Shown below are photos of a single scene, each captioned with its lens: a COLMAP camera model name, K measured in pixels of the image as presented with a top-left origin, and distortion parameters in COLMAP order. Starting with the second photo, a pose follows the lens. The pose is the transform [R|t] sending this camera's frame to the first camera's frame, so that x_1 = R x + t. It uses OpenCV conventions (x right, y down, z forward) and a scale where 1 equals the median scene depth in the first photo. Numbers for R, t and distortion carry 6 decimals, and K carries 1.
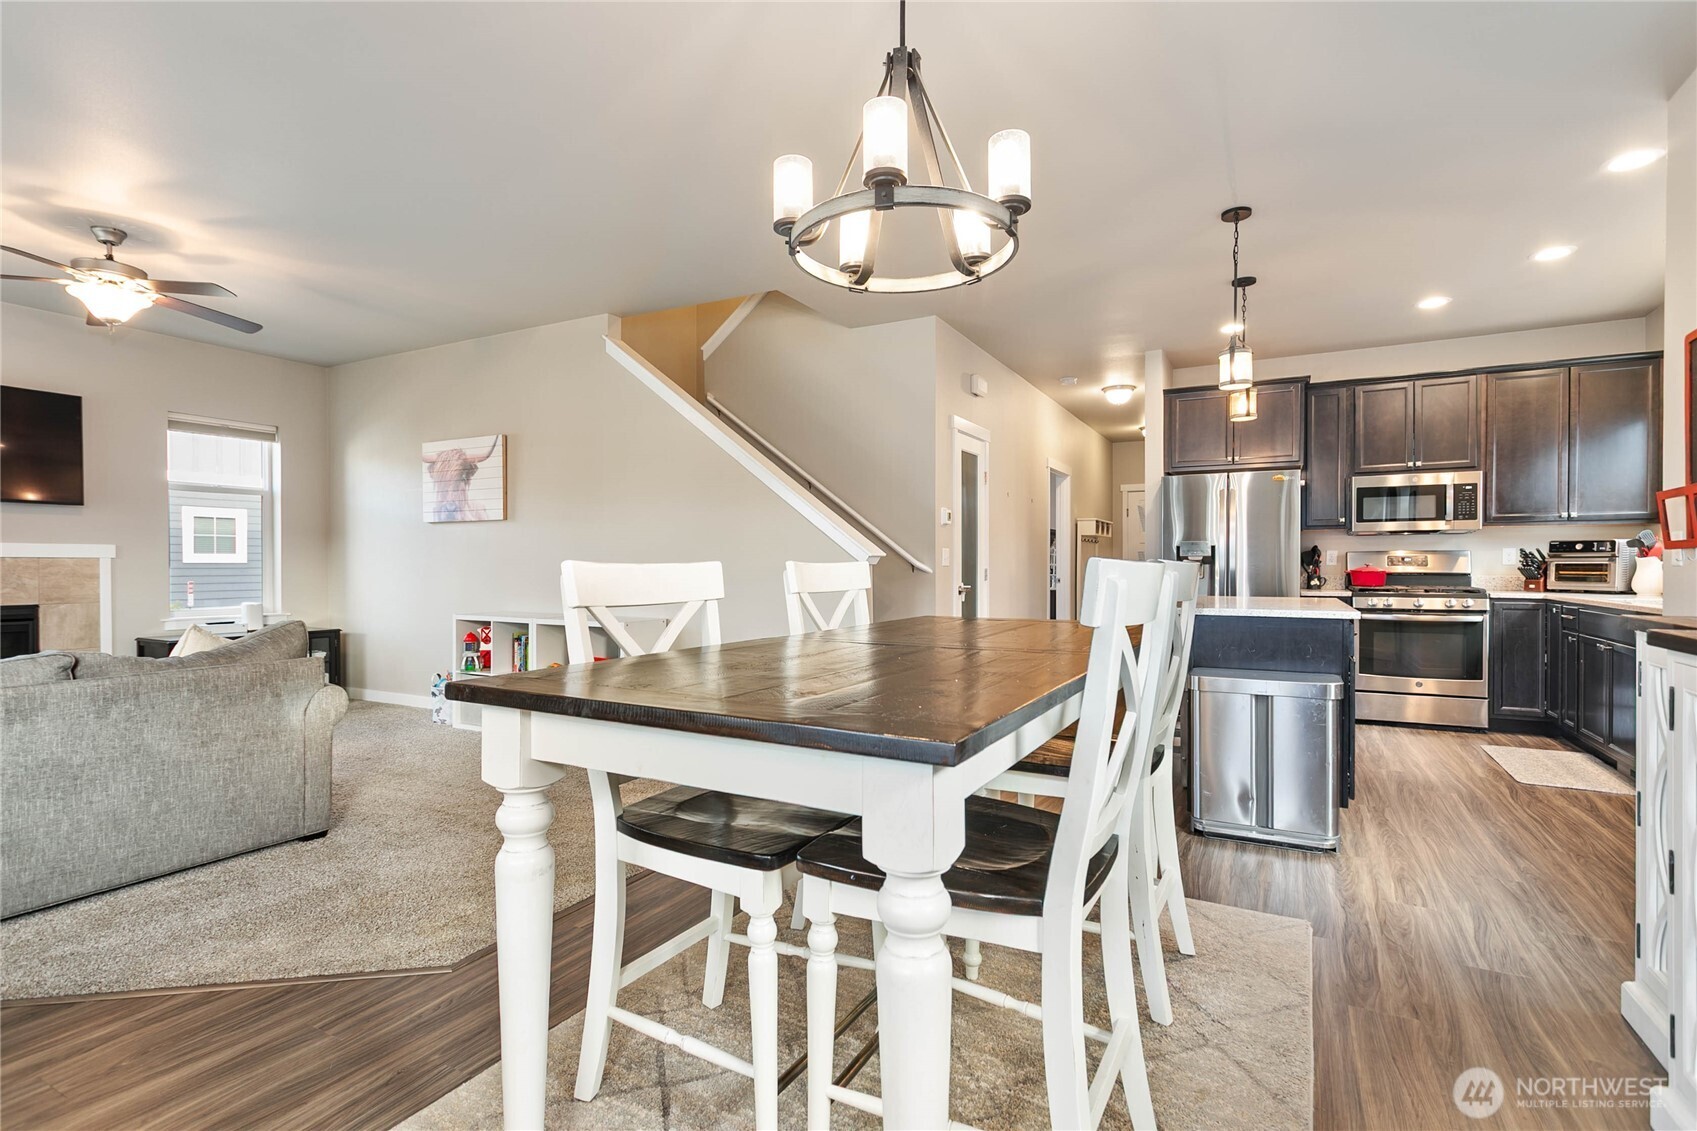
lens RADIAL K [[816.3, 0, 864.0], [0, 816.3, 572.2], [0, 0, 1]] dist [-0.002016, 0.001602]
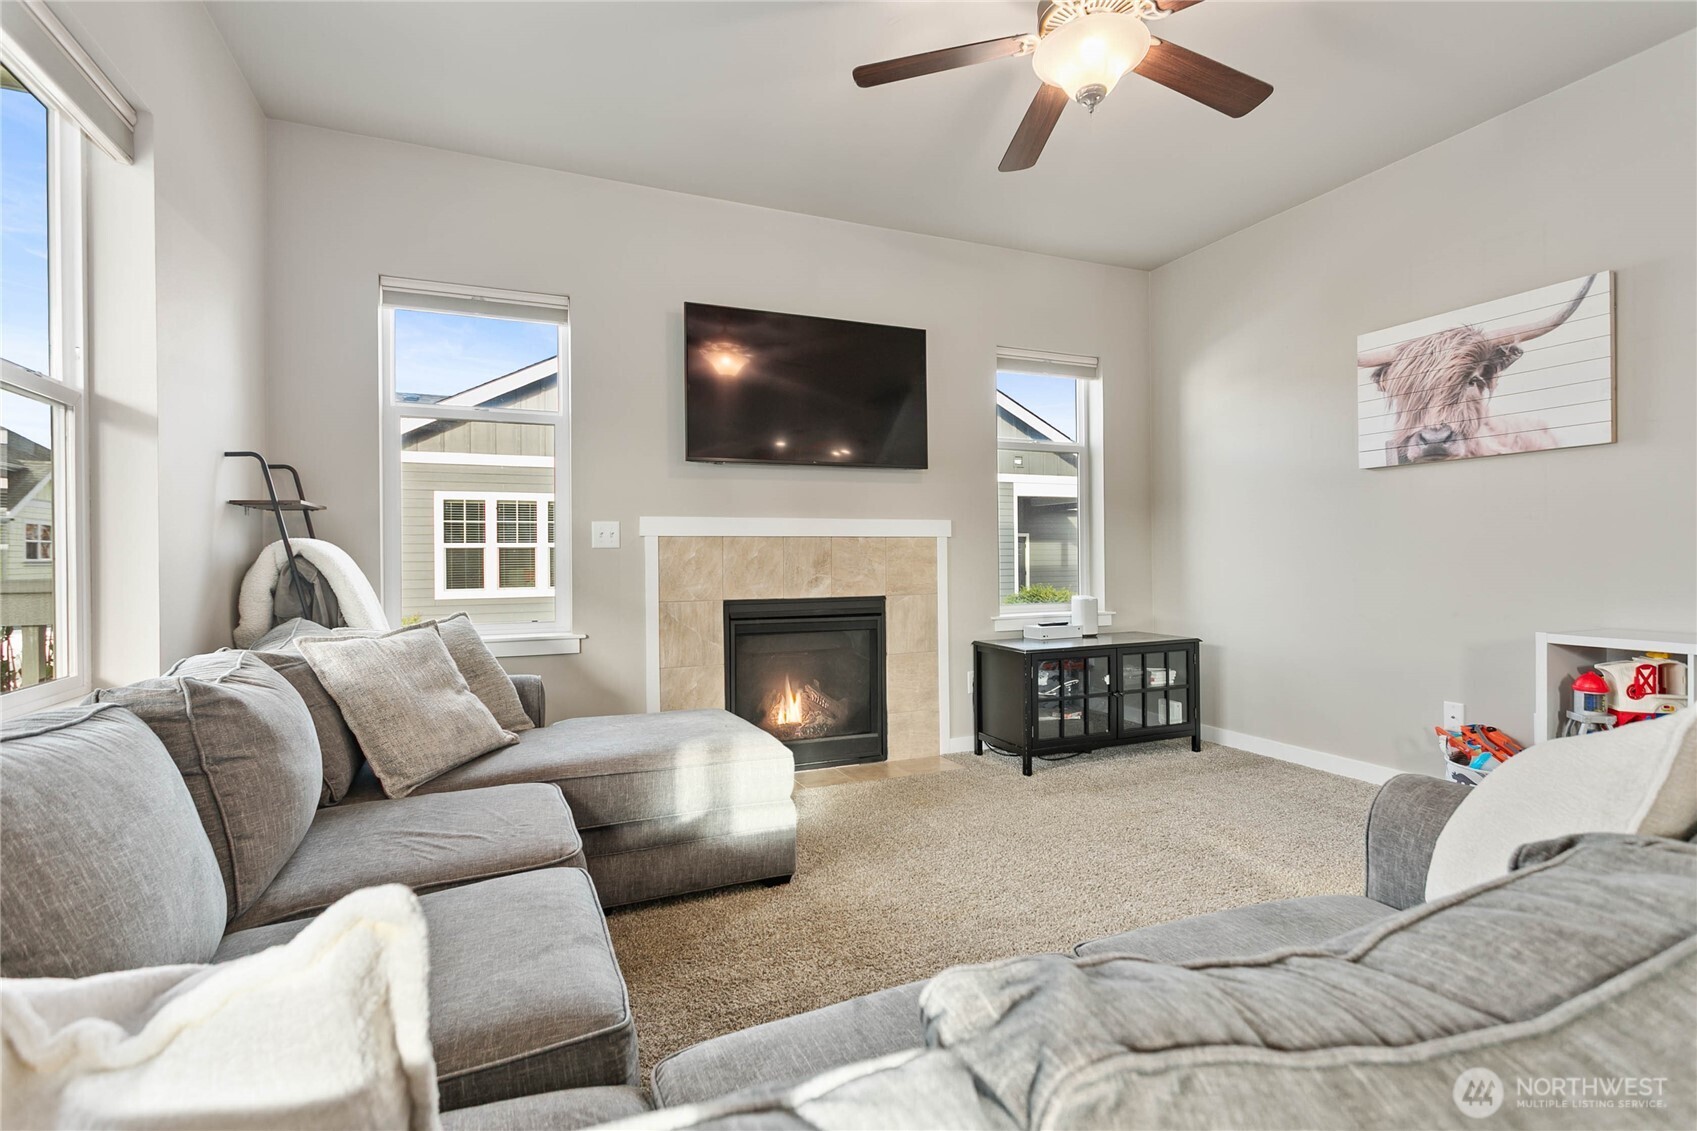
lens RADIAL K [[816.3, 0, 847.0], [0, 816.3, 557.0], [0, 0, 1]] dist [-0.002016, 0.001602]
pose [[0.773947, -0.007689, -0.633204, -0.483006], [0.003986, 0.999966, -0.007272, 0.006655], [0.633238, 0.003104, 0.773951, 0.322368]]
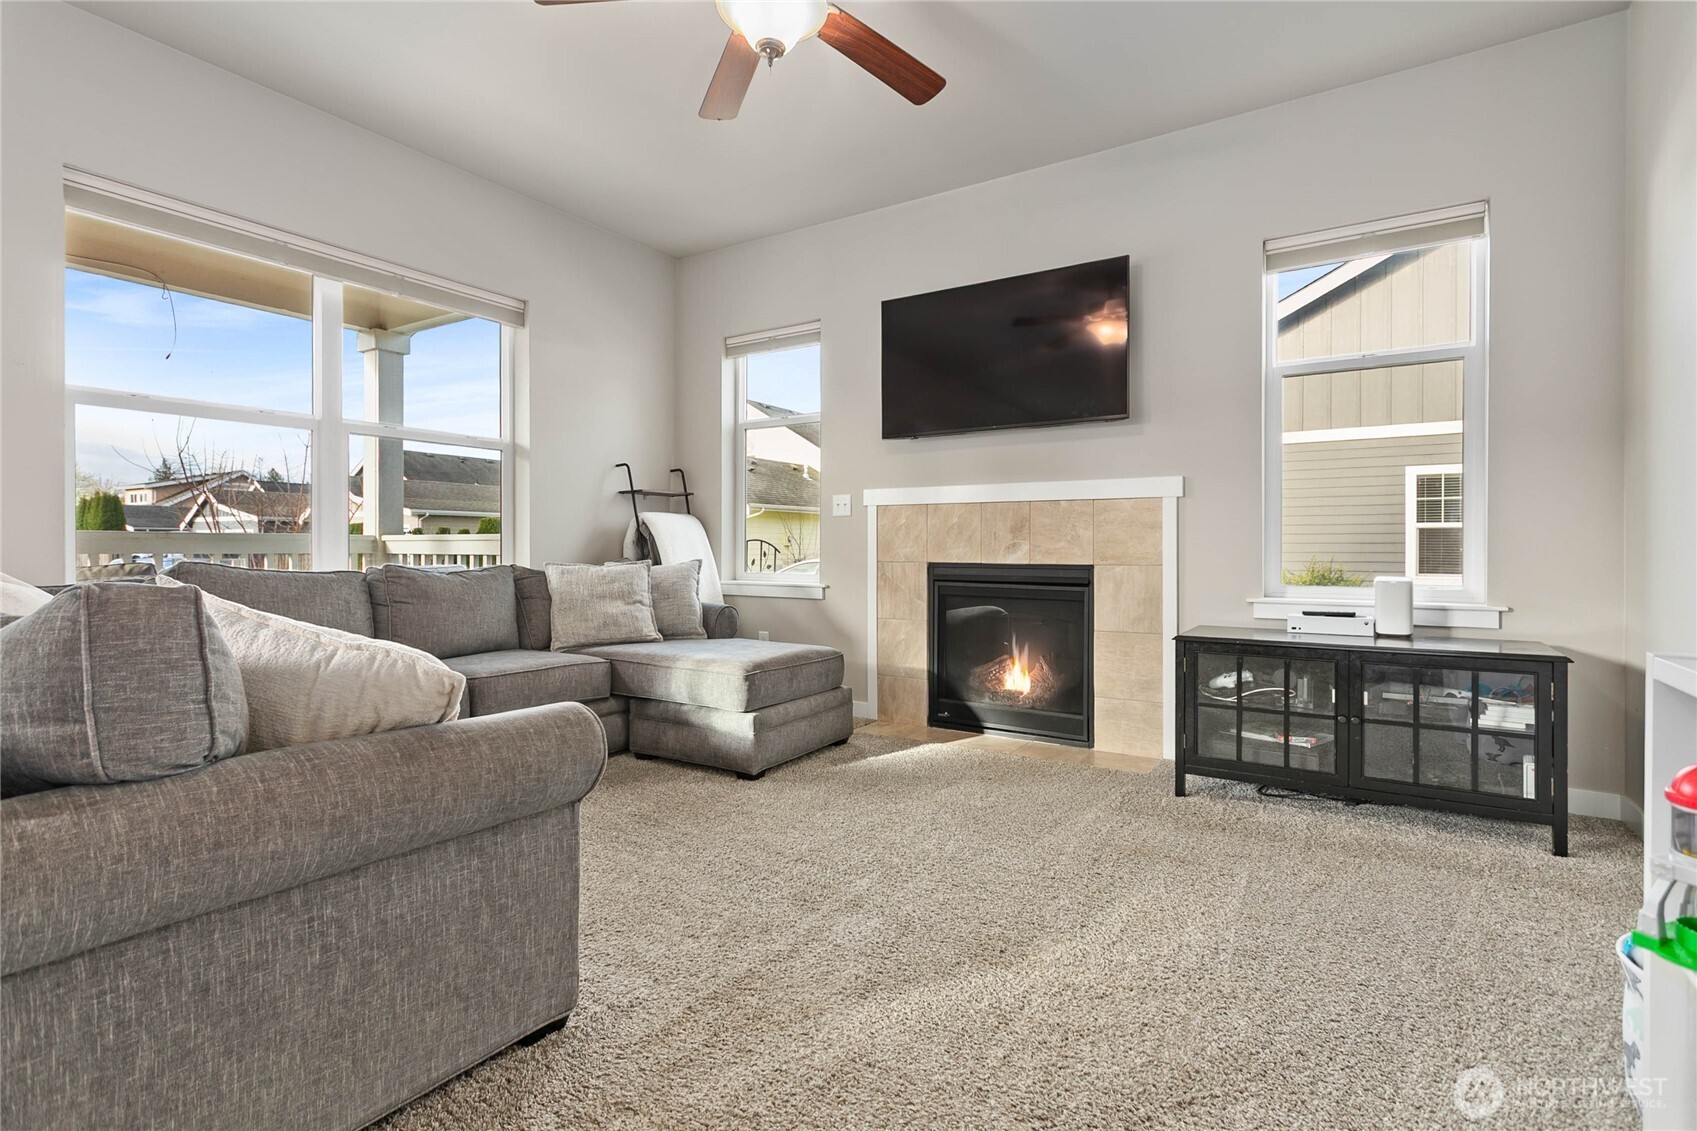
lens RADIAL K [[816.3, 0, 857.2], [0, 816.3, 557.8], [0, 0, 1]] dist [-0.002016, 0.001602]
pose [[-0.097197, 0.004640, -0.995254, -0.250714], [-0.013097, 0.999897, 0.005941, 0.028849], [0.995179, 0.013612, -0.097126, 0.781345]]
